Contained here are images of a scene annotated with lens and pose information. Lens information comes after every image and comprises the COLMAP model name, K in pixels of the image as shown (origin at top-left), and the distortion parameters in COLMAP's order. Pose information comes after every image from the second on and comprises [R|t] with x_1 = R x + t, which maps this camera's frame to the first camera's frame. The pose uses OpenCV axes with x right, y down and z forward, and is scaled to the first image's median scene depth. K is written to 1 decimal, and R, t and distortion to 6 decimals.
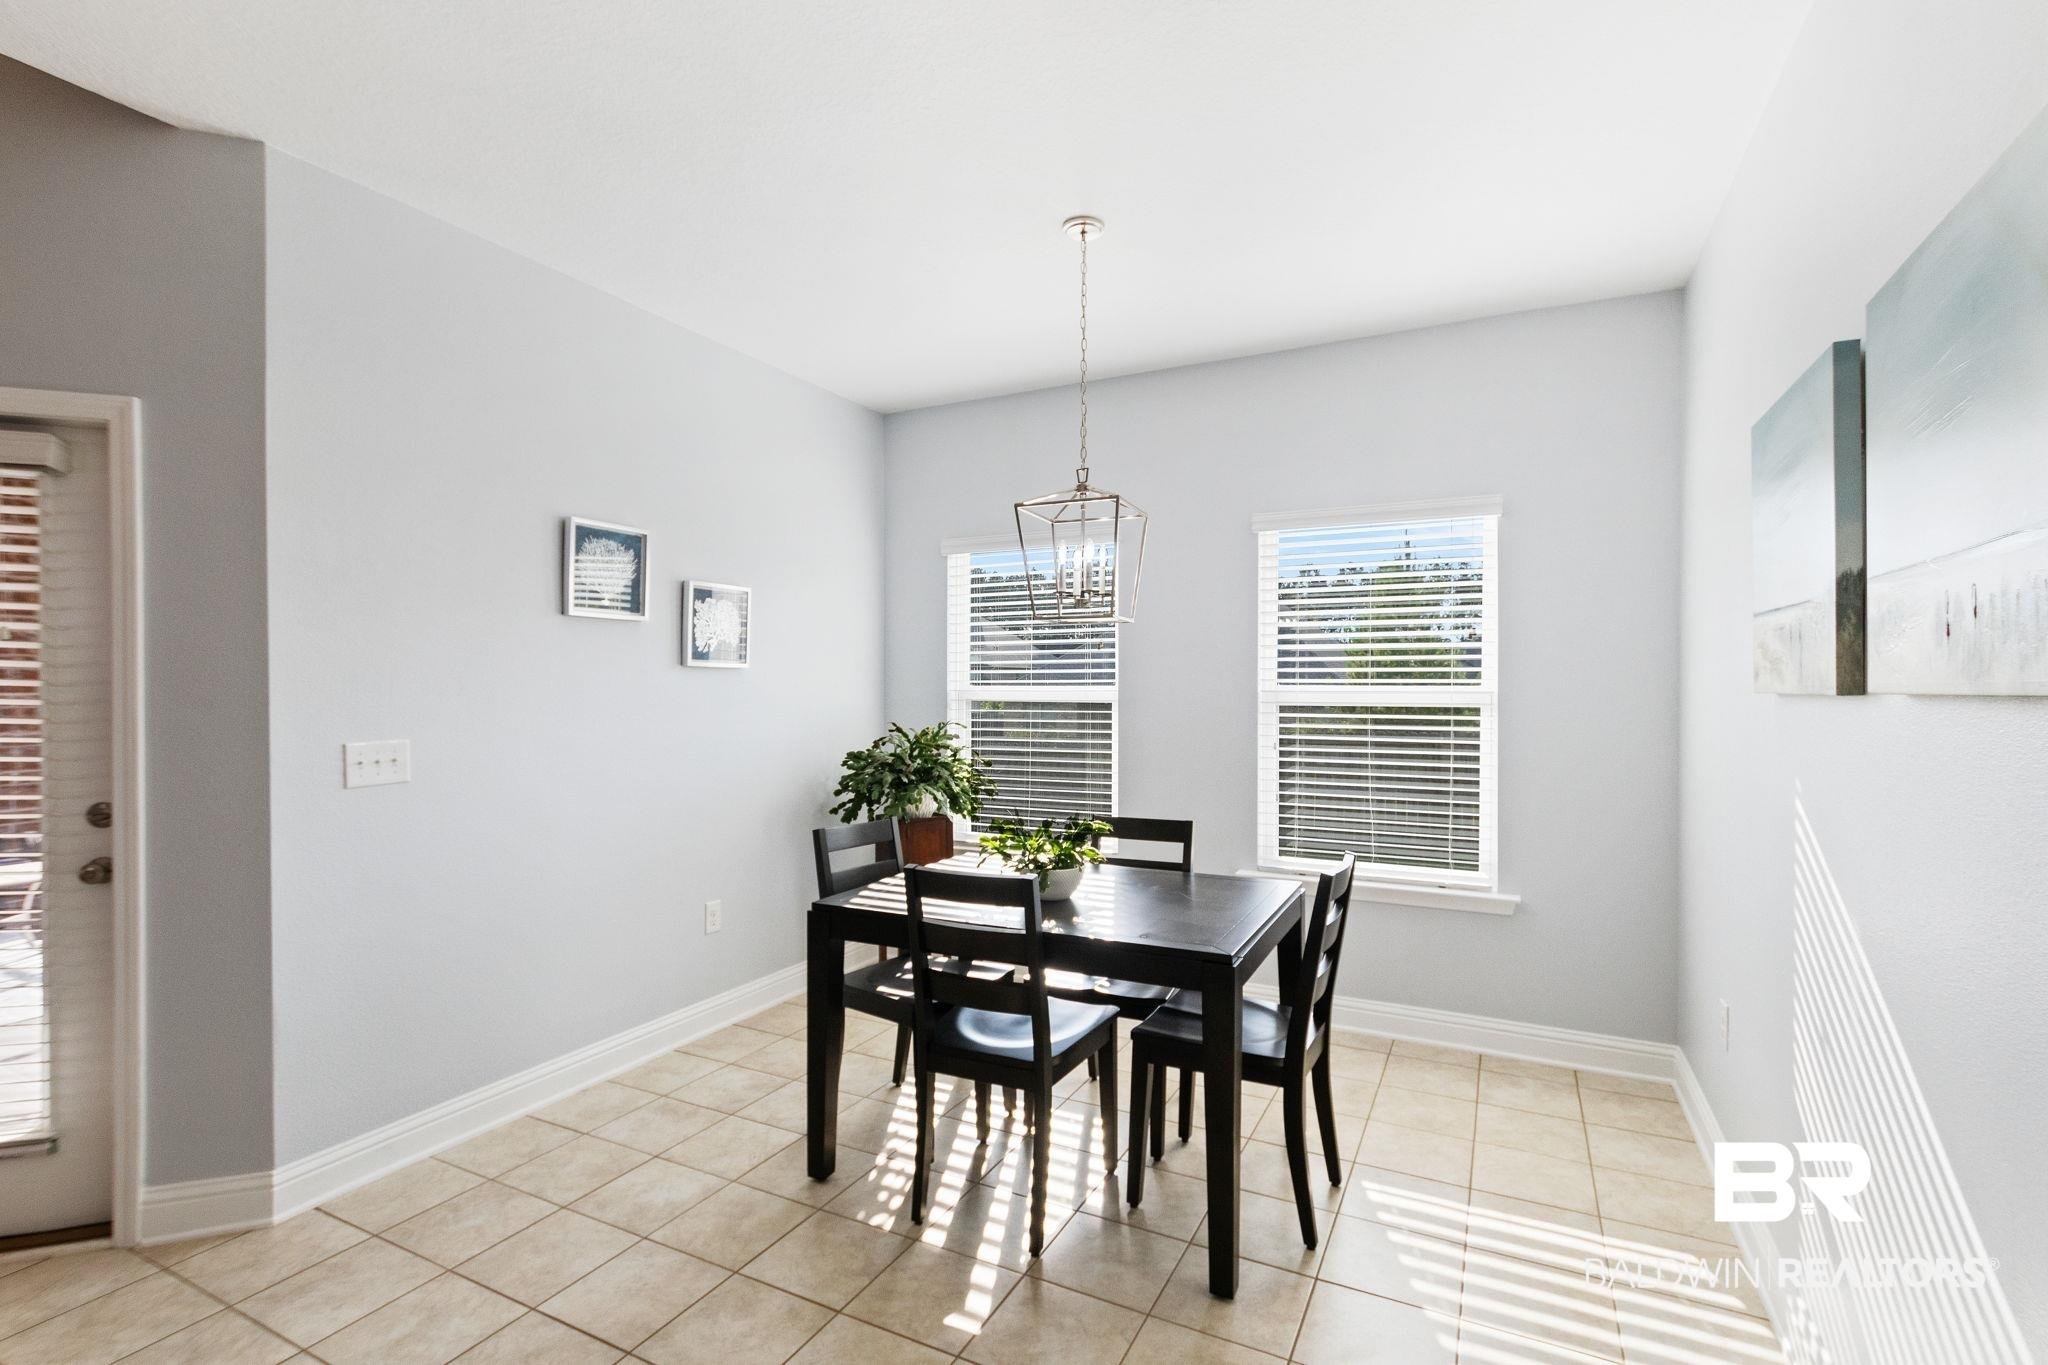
lens RADIAL K [[946.0, 0, 1018.8], [0, 946.0, 691.7], [0, 0, 1]] dist [0.001213, -0.000081]
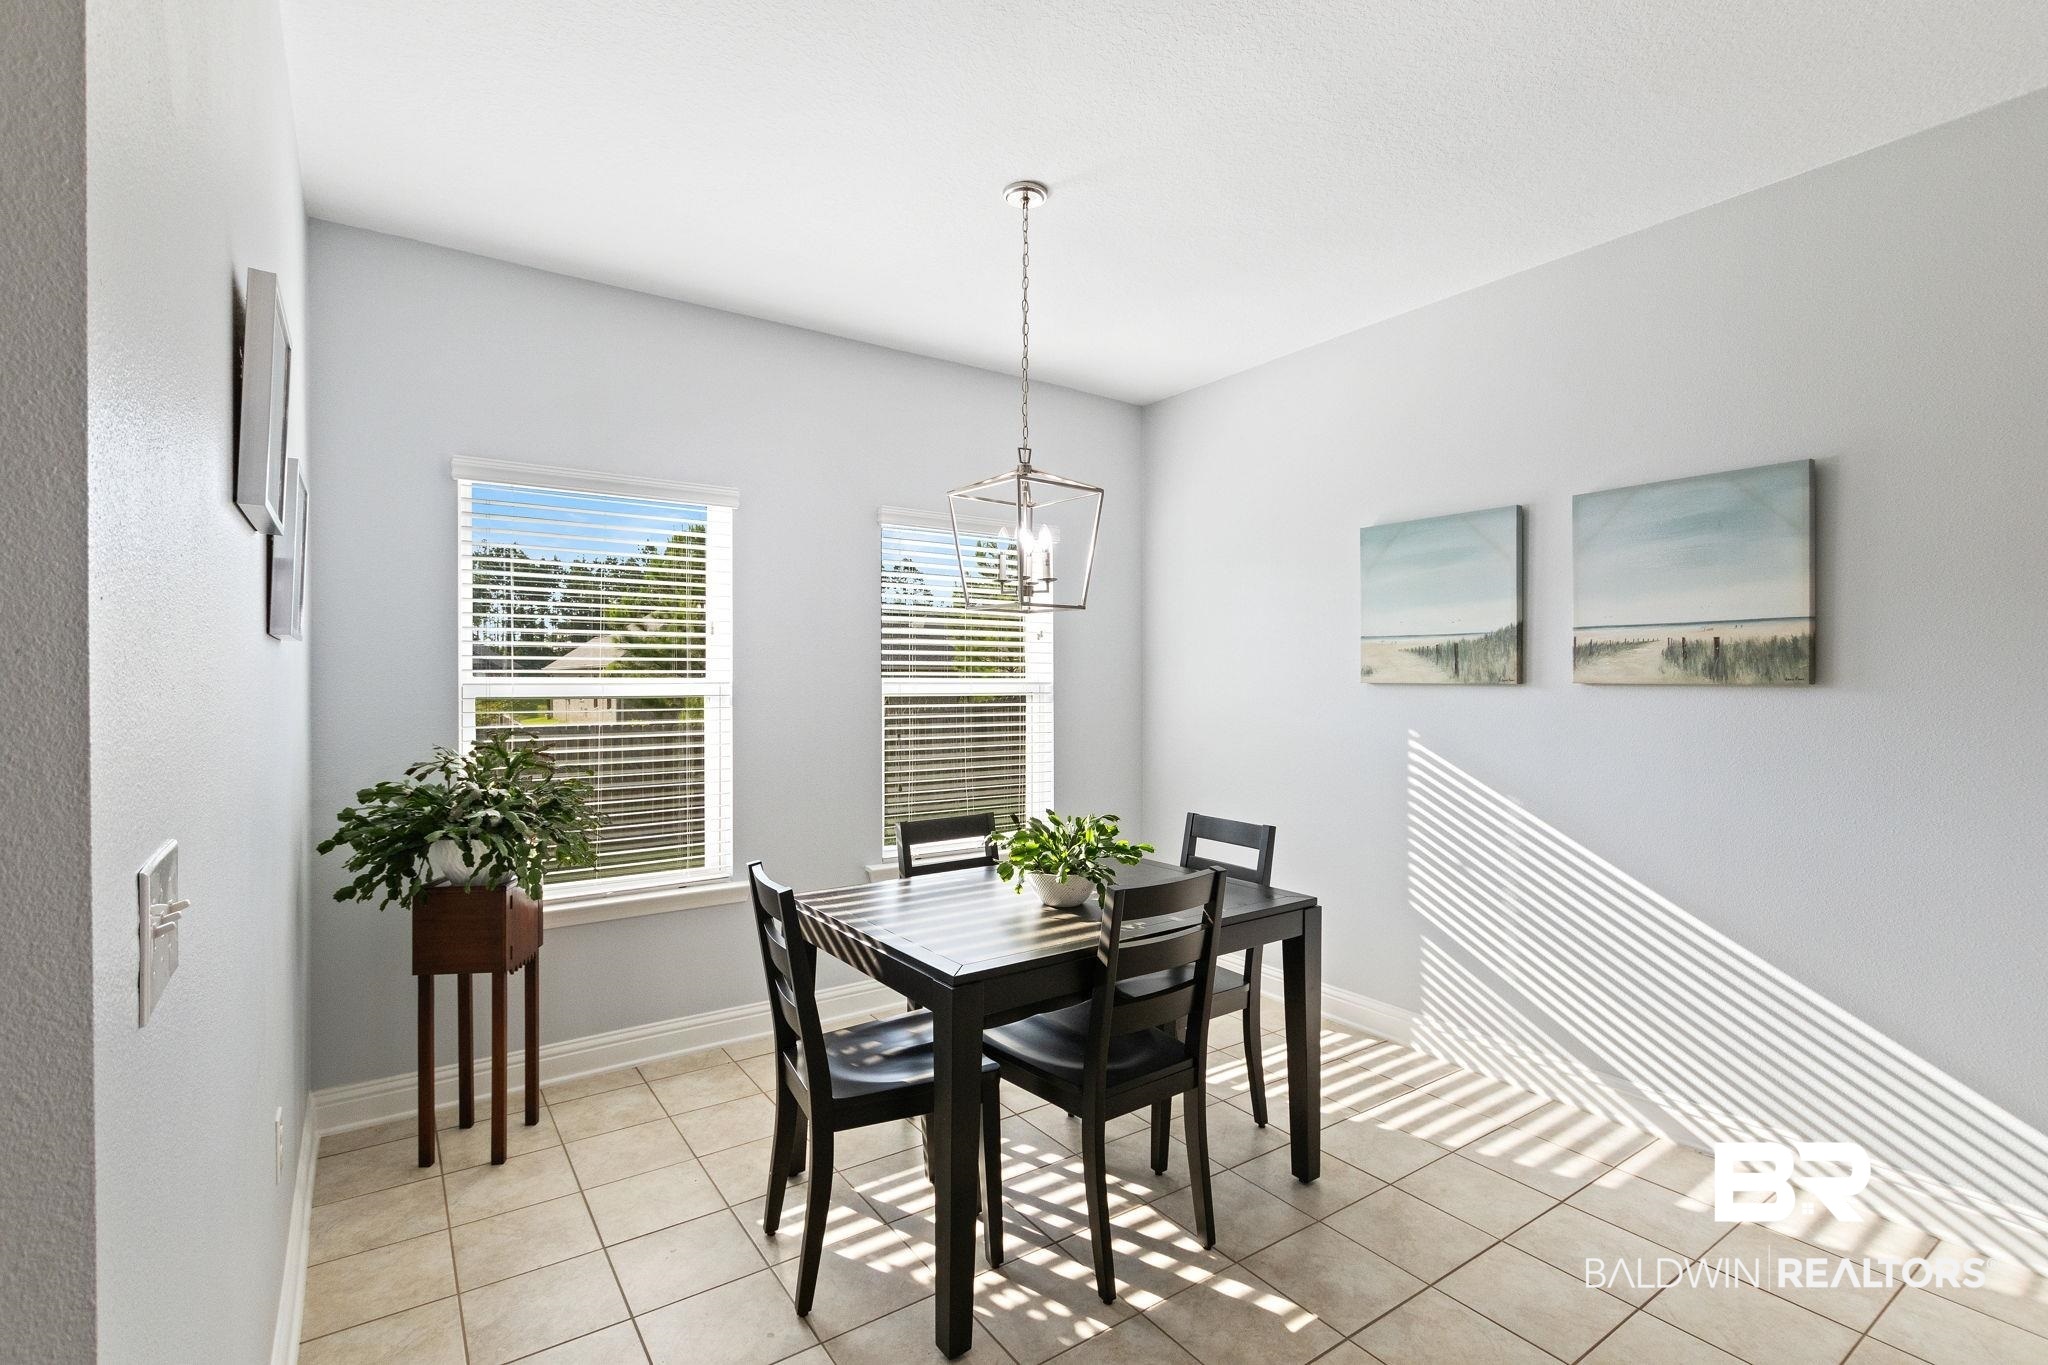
lens RADIAL K [[924.0, 0, 1031.4], [0, 924.0, 677.6], [0, 0, 1]] dist [0.001647, -0.000060]
pose [[0.470057, 0.000772, 0.882636, -0.594184], [0.003434, 0.999990, -0.002704, -0.003486], [-0.882629, 0.004301, 0.470050, 0.449476]]
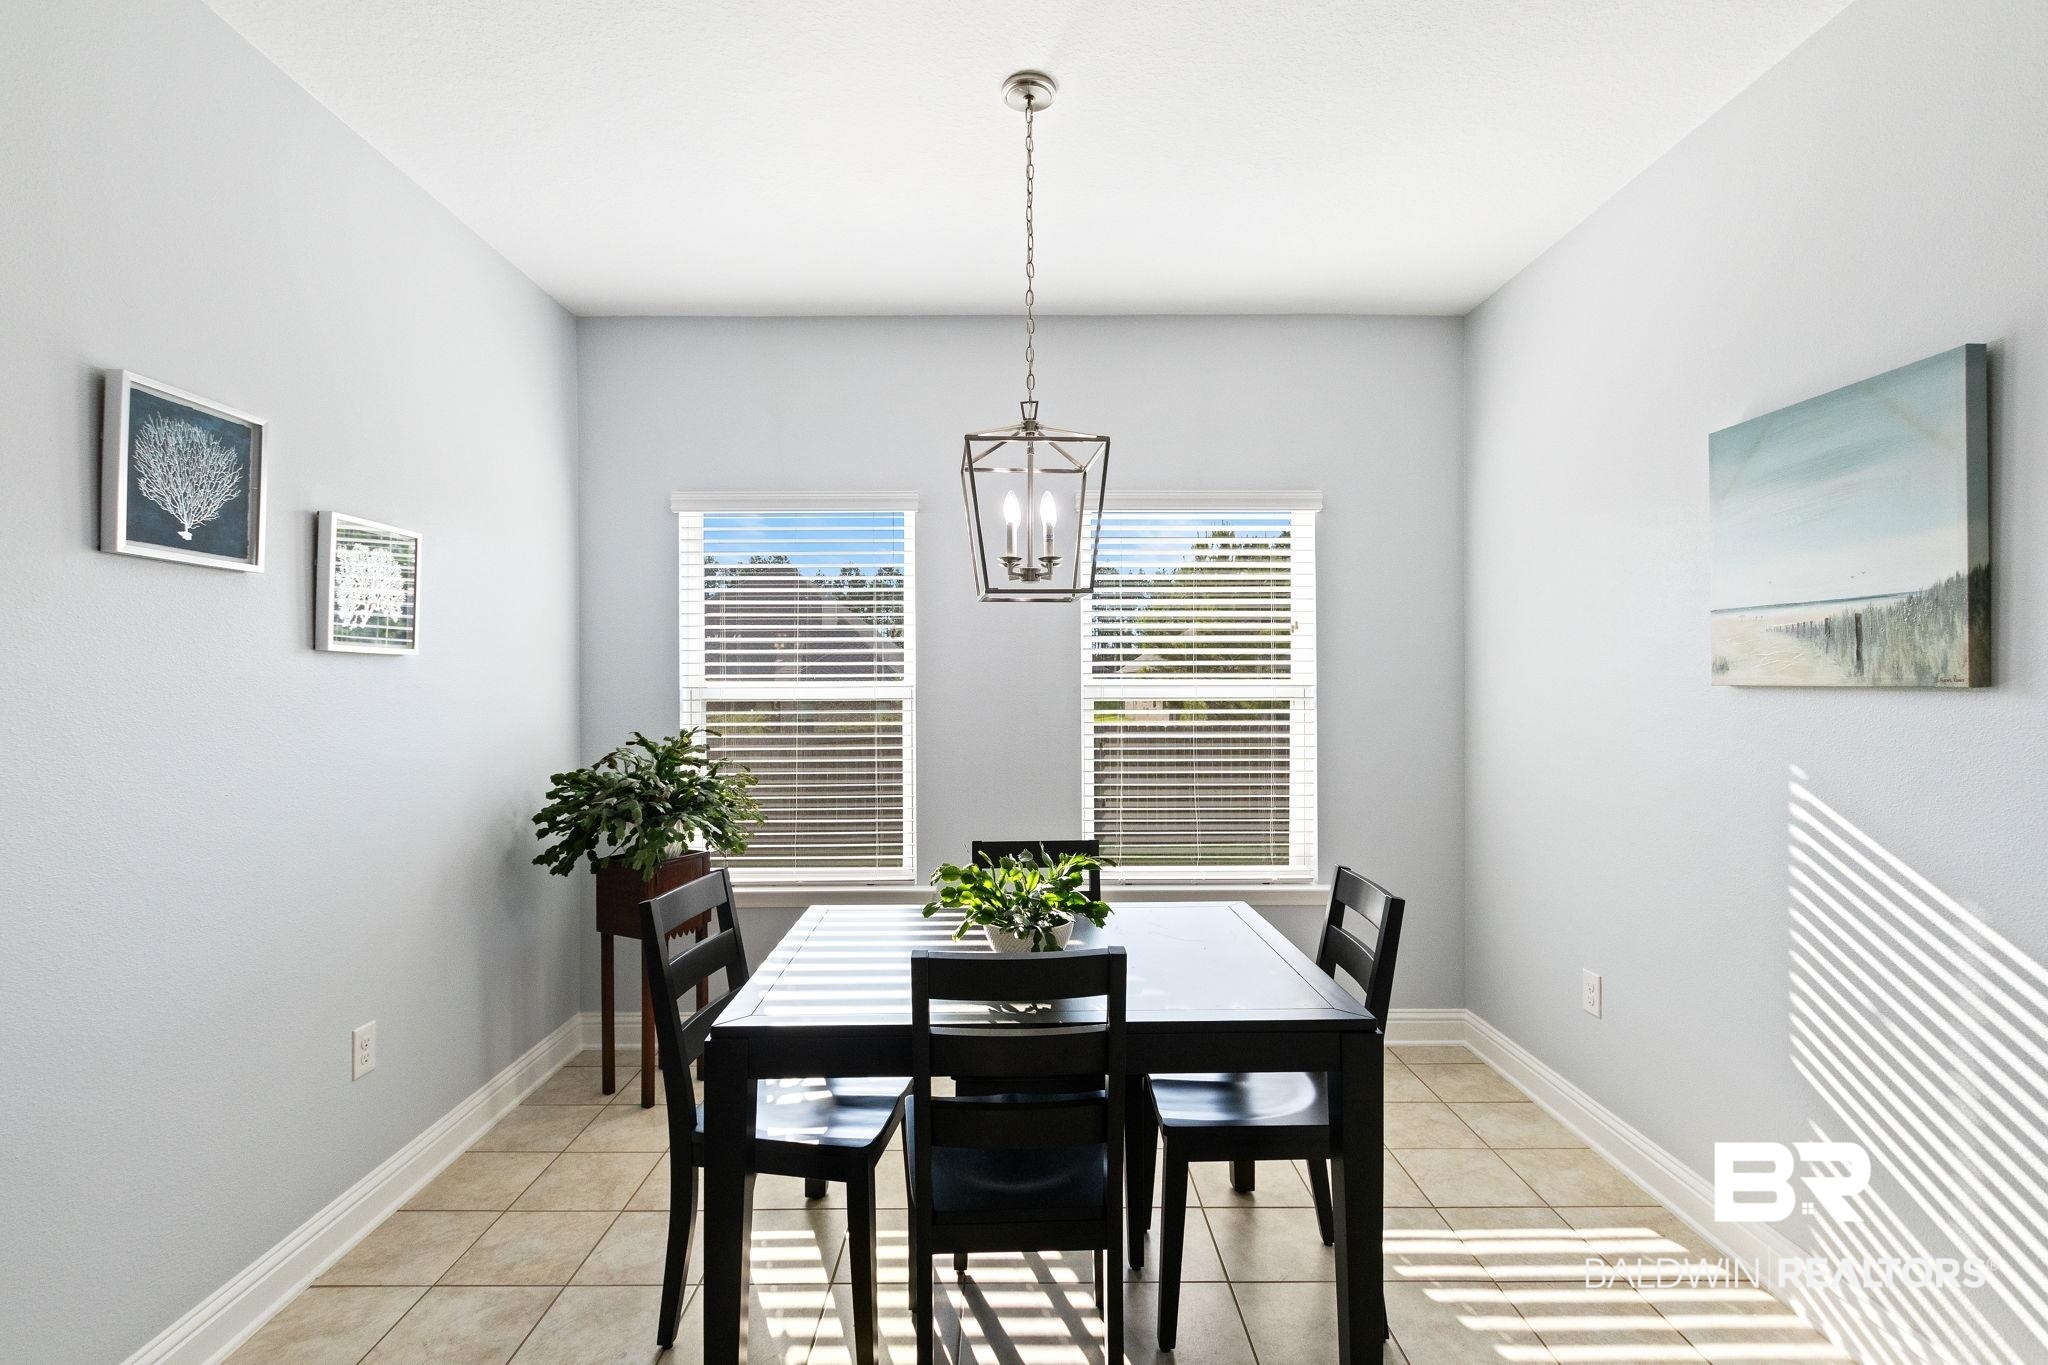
lens RADIAL K [[931.9, 0, 1024.0], [0, 931.9, 682.5], [0, 0, 1]] dist [0.004767, -0.001786]
pose [[0.887172, -0.004379, 0.461419, -0.234500], [0.006245, 0.999977, -0.002517, -0.002327], [-0.461397, 0.005114, 0.887179, 0.260820]]
